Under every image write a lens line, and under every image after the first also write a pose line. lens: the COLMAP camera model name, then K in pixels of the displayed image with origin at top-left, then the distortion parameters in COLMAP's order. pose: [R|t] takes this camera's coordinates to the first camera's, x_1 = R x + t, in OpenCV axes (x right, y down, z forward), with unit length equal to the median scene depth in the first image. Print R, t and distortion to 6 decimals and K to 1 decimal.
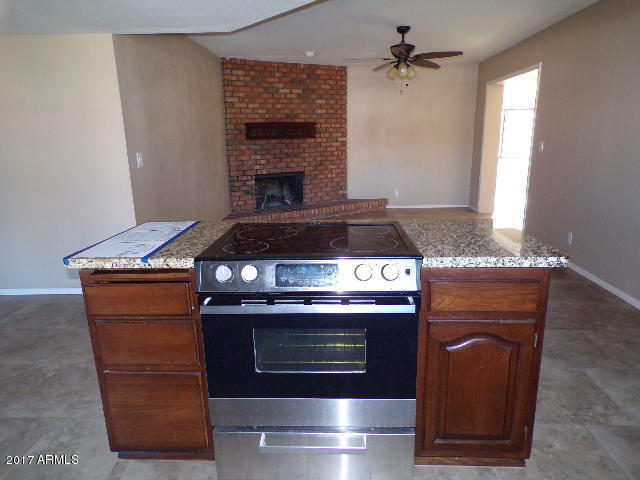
lens RADIAL K [[427.1, 0, 319.4], [0, 427.1, 240.1], [0, 0, 1]] dist [-0.003784, 0.008083]
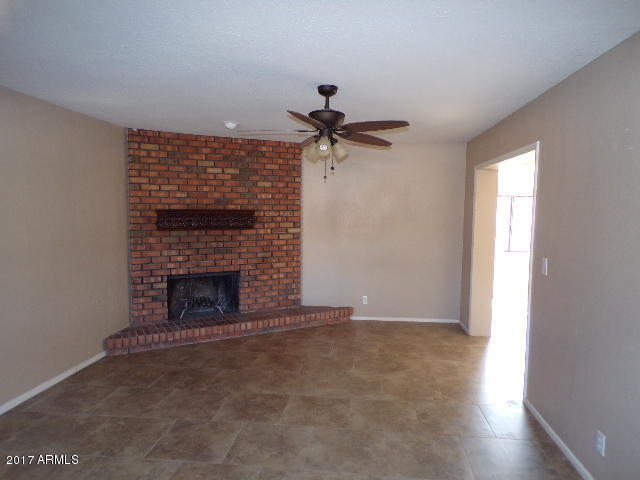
lens RADIAL K [[427.1, 0, 321.4], [0, 427.1, 241.1], [0, 0, 1]] dist [-0.003784, 0.008083]
pose [[0.998611, 0.030840, -0.042727, 0.151362], [-0.037523, 0.985467, -0.165669, -0.096678], [0.036996, 0.167042, 0.985255, 0.250164]]
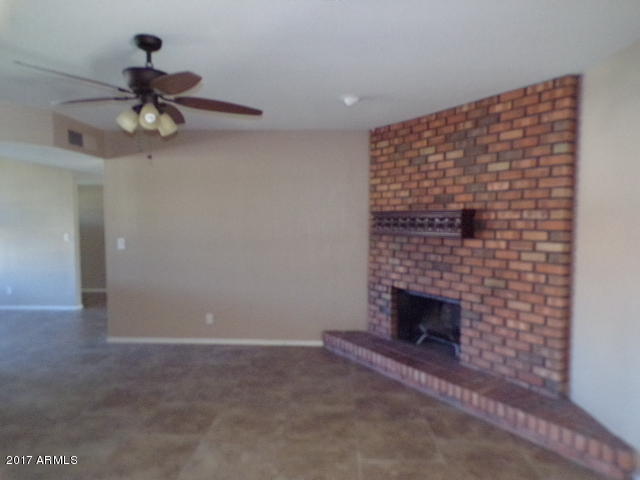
lens RADIAL K [[427.1, 0, 324.6], [0, 427.1, 242.5], [0, 0, 1]] dist [-0.003784, 0.008083]
pose [[0.030895, 0.071210, -0.996983, 0.502002], [-0.247942, 0.966829, 0.061373, -0.232538], [0.968282, 0.245298, 0.047526, 0.843184]]
